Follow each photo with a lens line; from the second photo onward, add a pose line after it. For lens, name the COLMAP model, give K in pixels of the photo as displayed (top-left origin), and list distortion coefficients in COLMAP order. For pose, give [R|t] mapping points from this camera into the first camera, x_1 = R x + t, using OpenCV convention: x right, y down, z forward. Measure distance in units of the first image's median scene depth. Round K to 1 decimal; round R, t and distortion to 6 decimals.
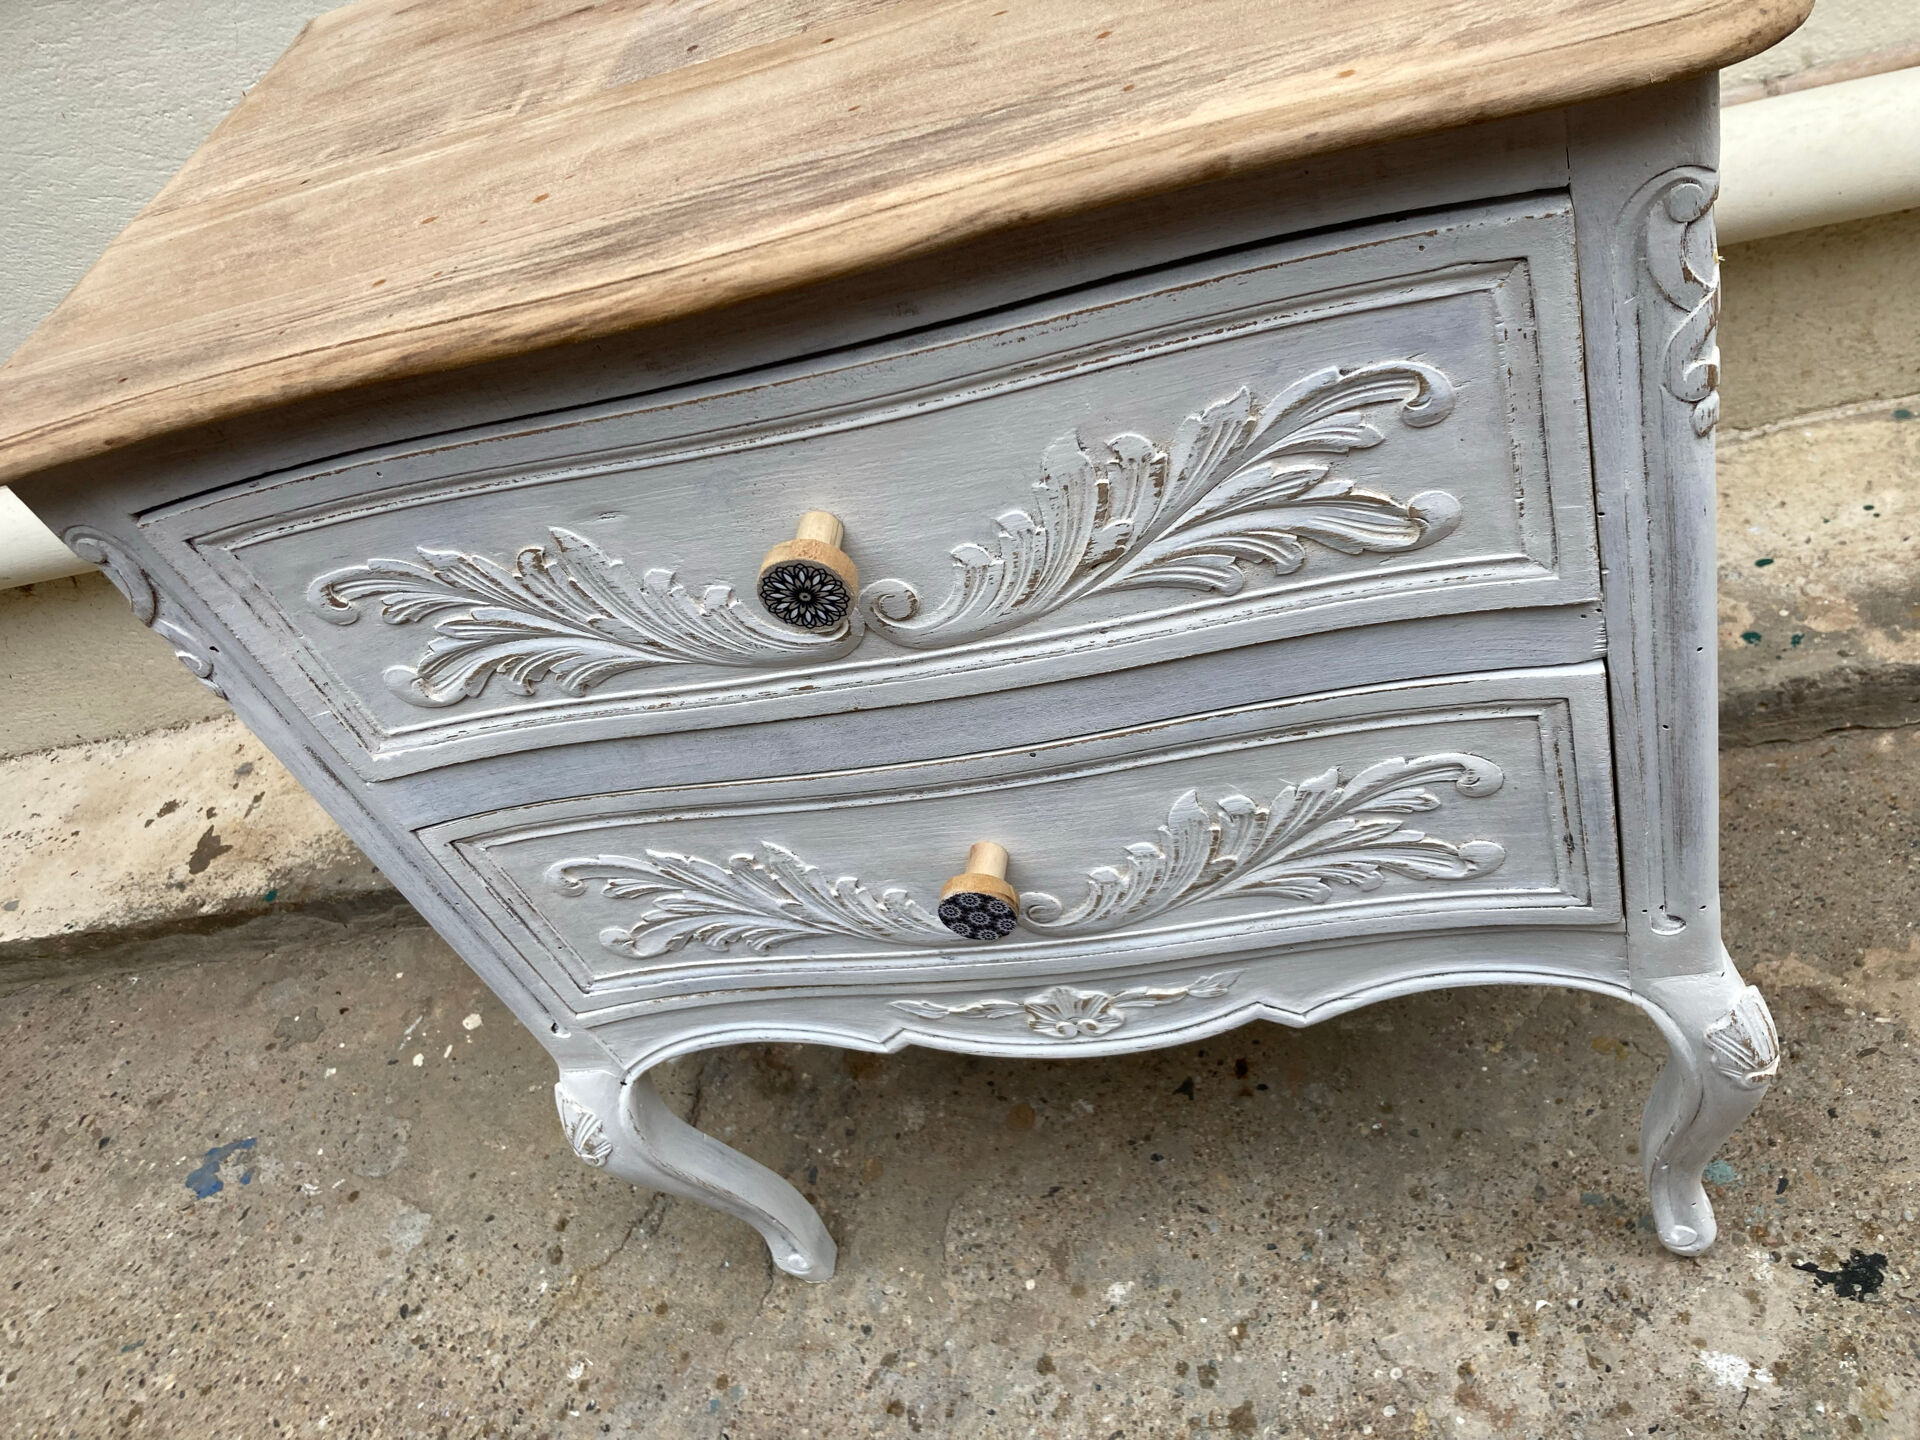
lens RADIAL K [[1579.3, 0, 979.8], [0, 1579.3, 716.7], [0, 0, 1]] dist [-0.000111, 0.028218]
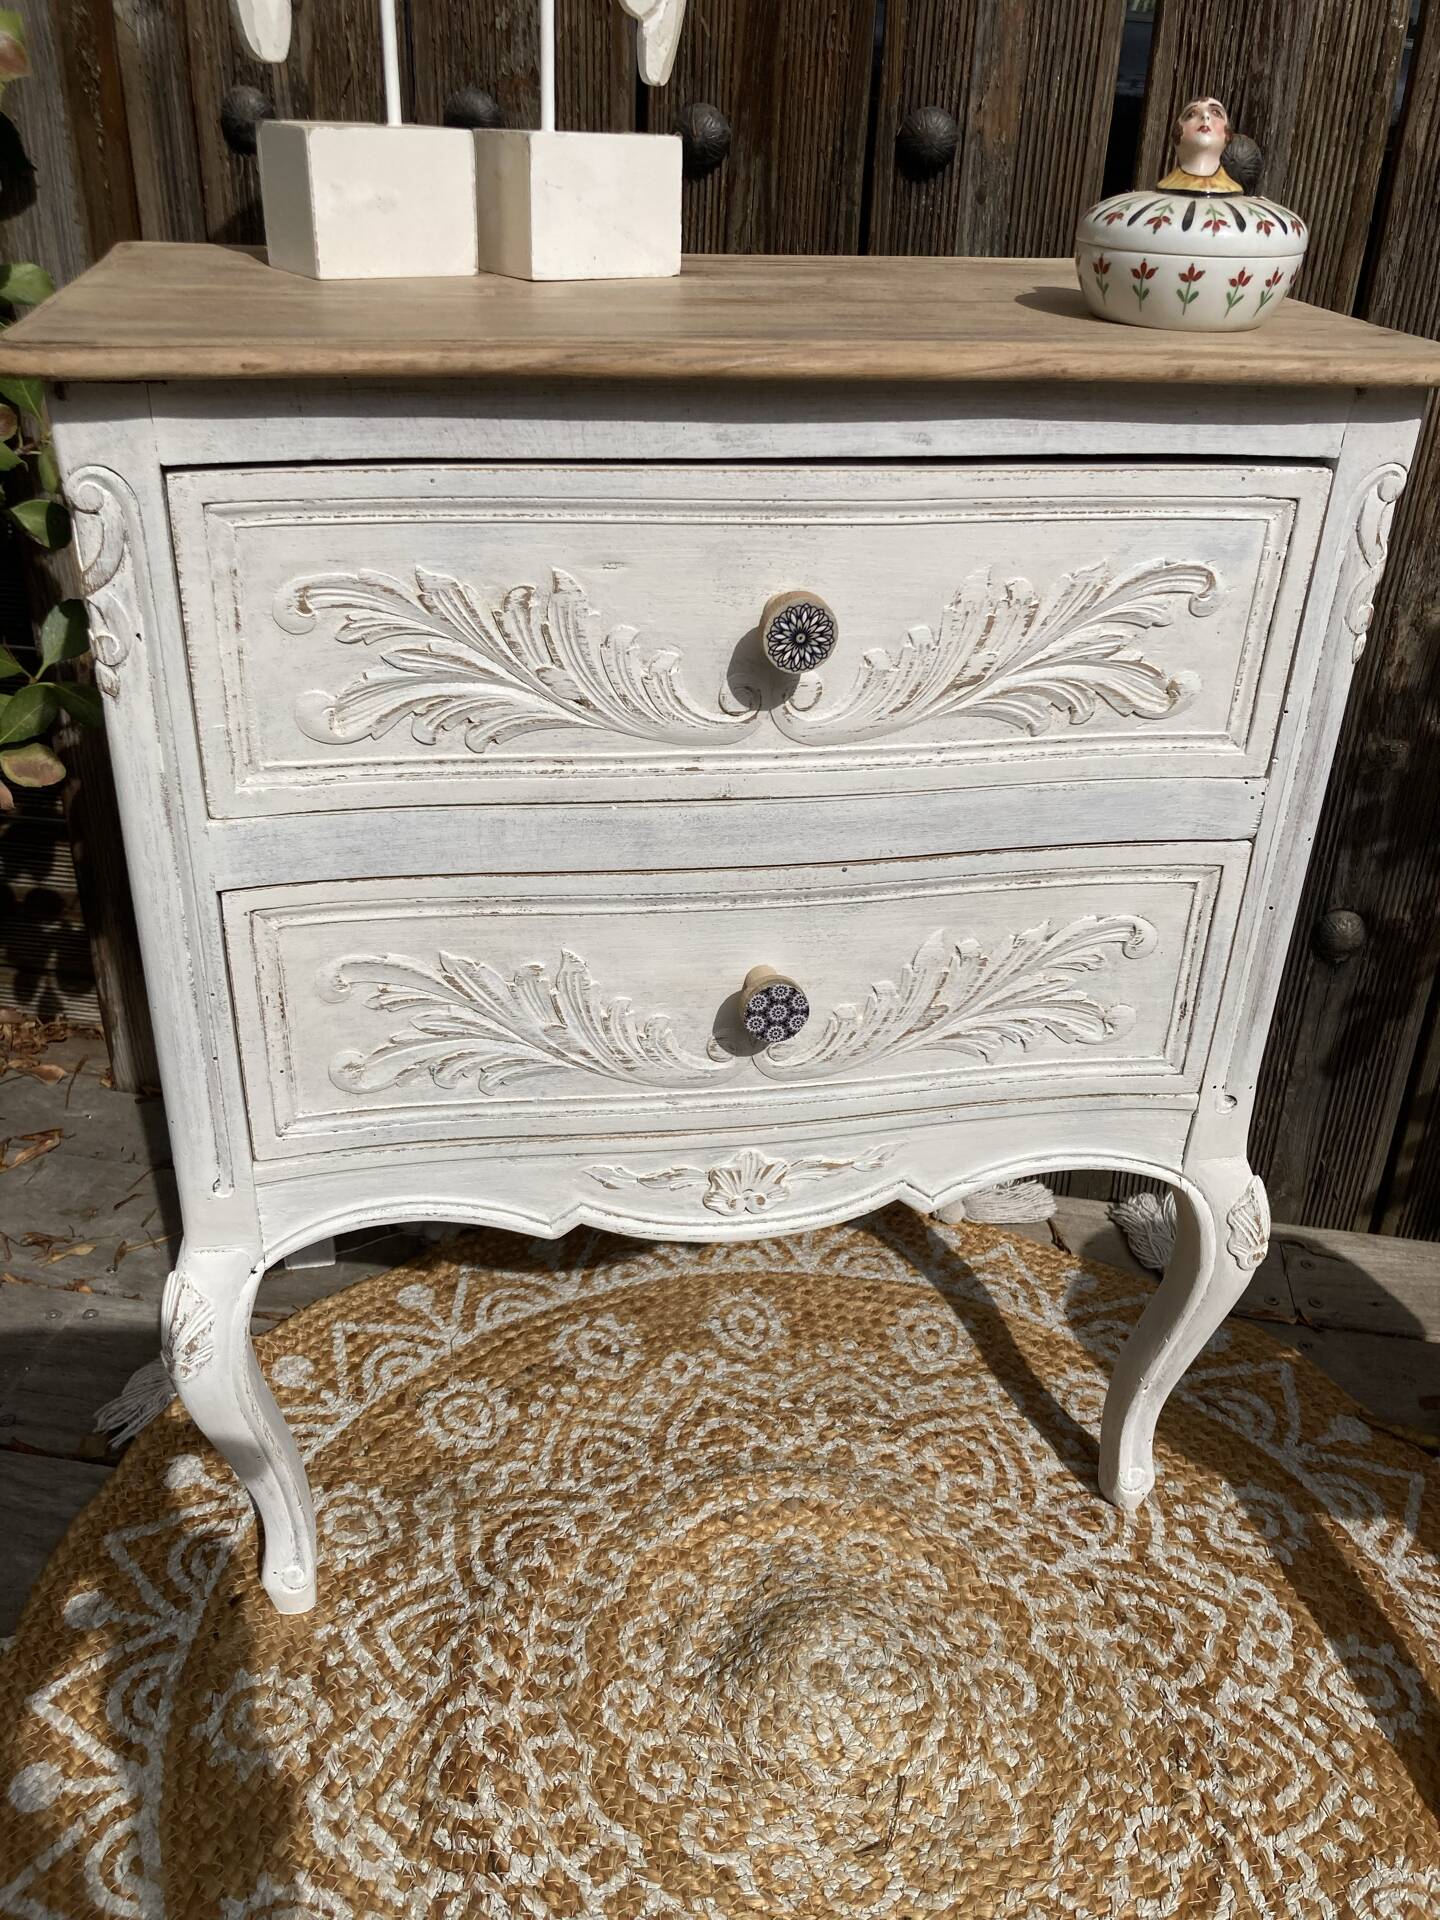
lens RADIAL K [[1588.1, 0, 720.6], [0, 1588.1, 951.0], [0, 0, 1]] dist [0.004981, -0.000505]
pose [[0.899715, 0.168044, 0.402832, -0.483907], [-0.028321, 0.943447, -0.330310, 0.445079], [-0.435558, 0.285777, 0.853593, 0.004654]]
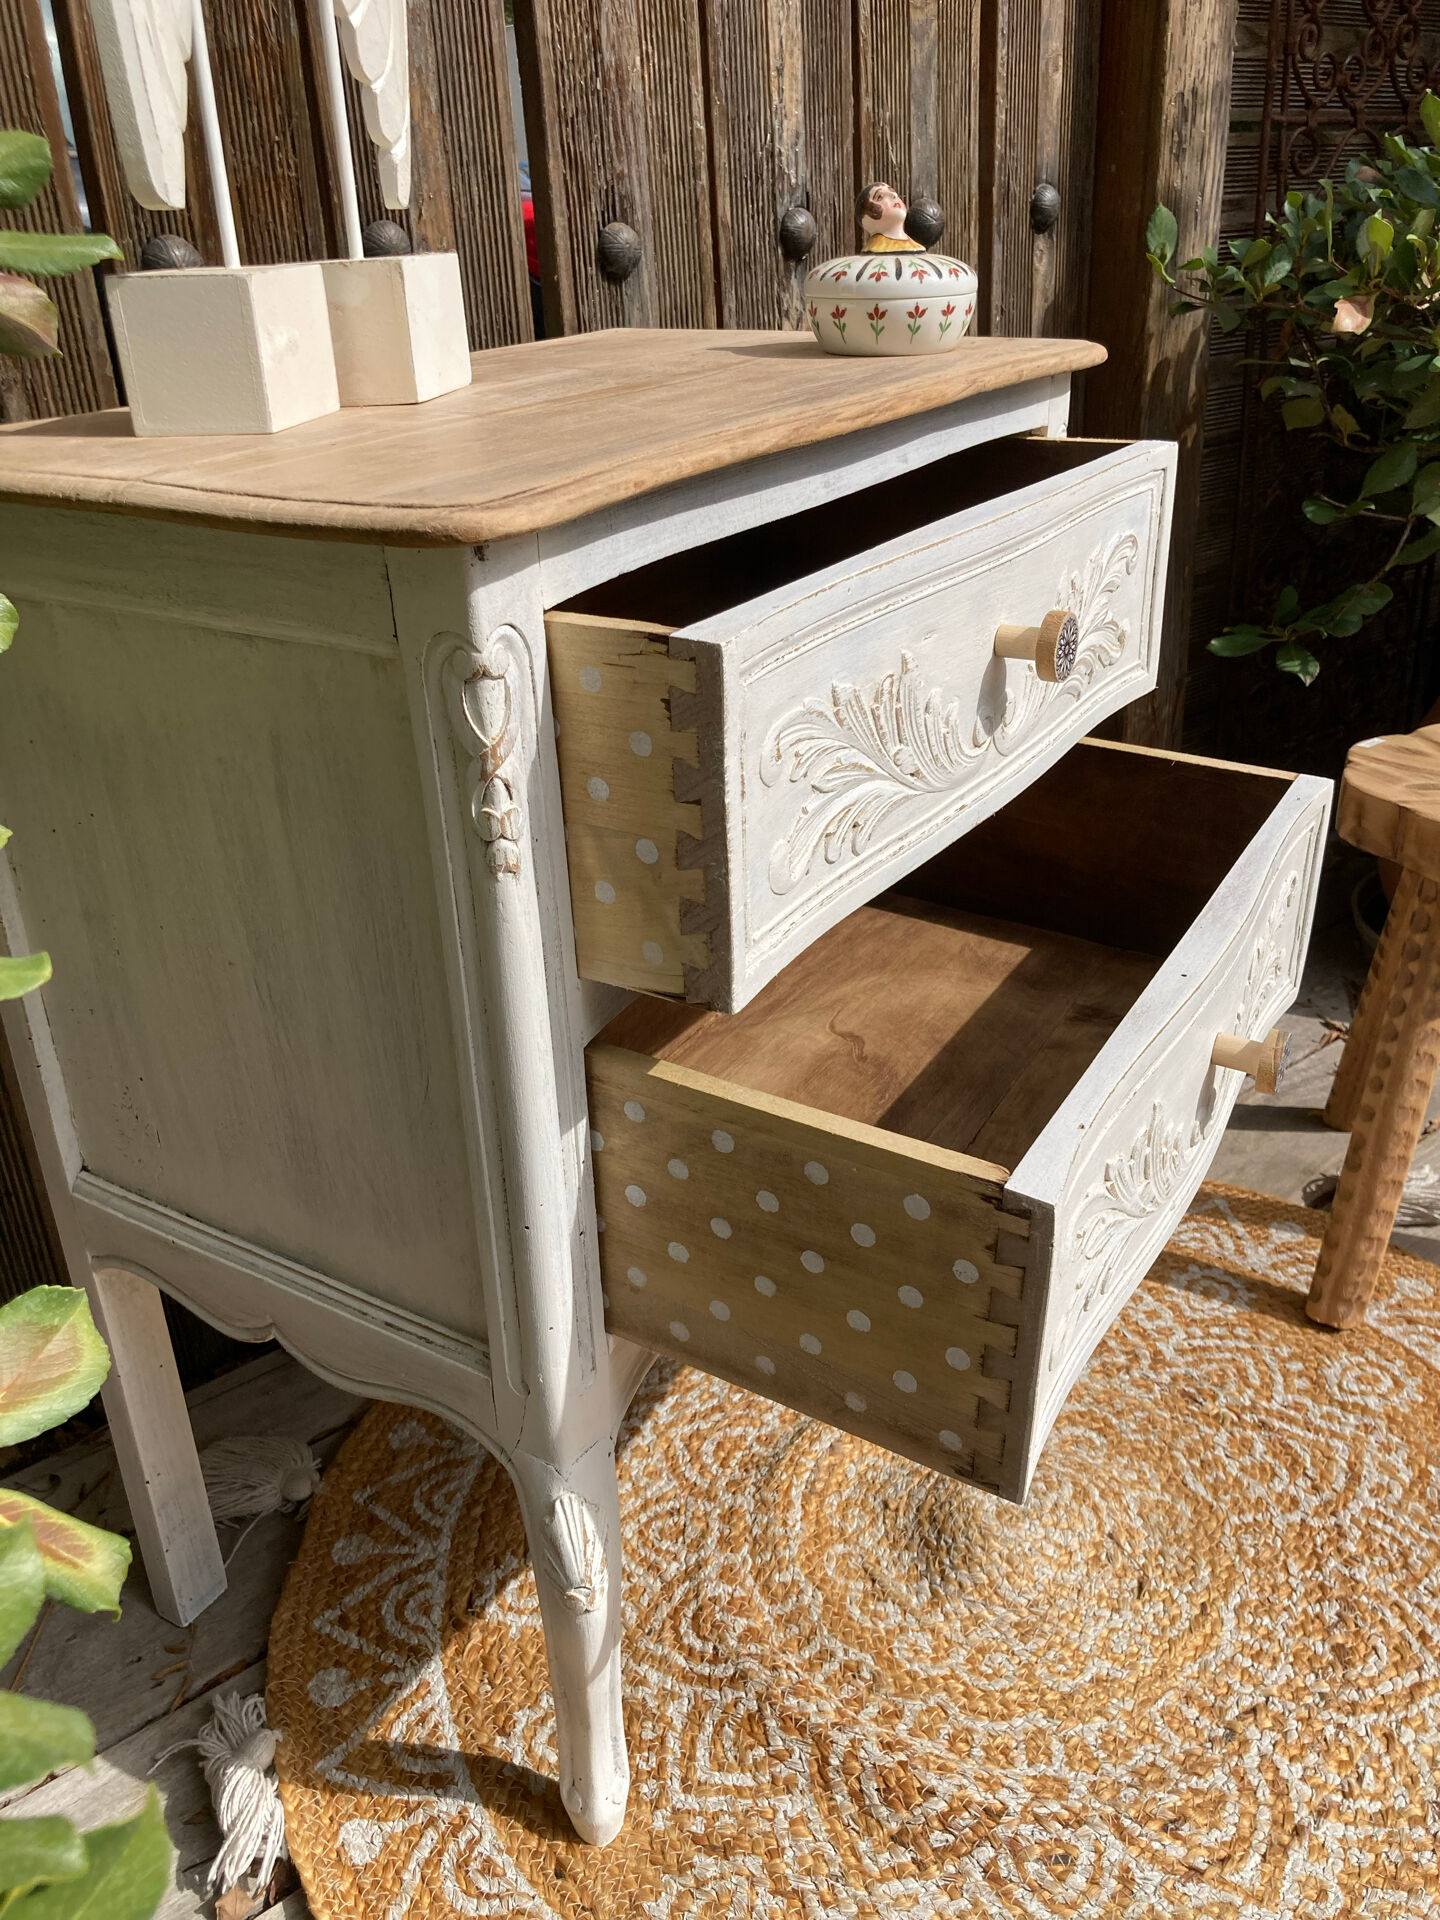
lens RADIAL K [[1588.1, 0, 720.6], [0, 1588.1, 951.0], [0, 0, 1]] dist [0.004981, -0.000505]
pose [[0.413009, -0.103773, 0.904796, -1.207594], [0.575707, 0.799556, -0.171088, 0.243127], [-0.705681, 0.591558, 0.389966, 0.543947]]
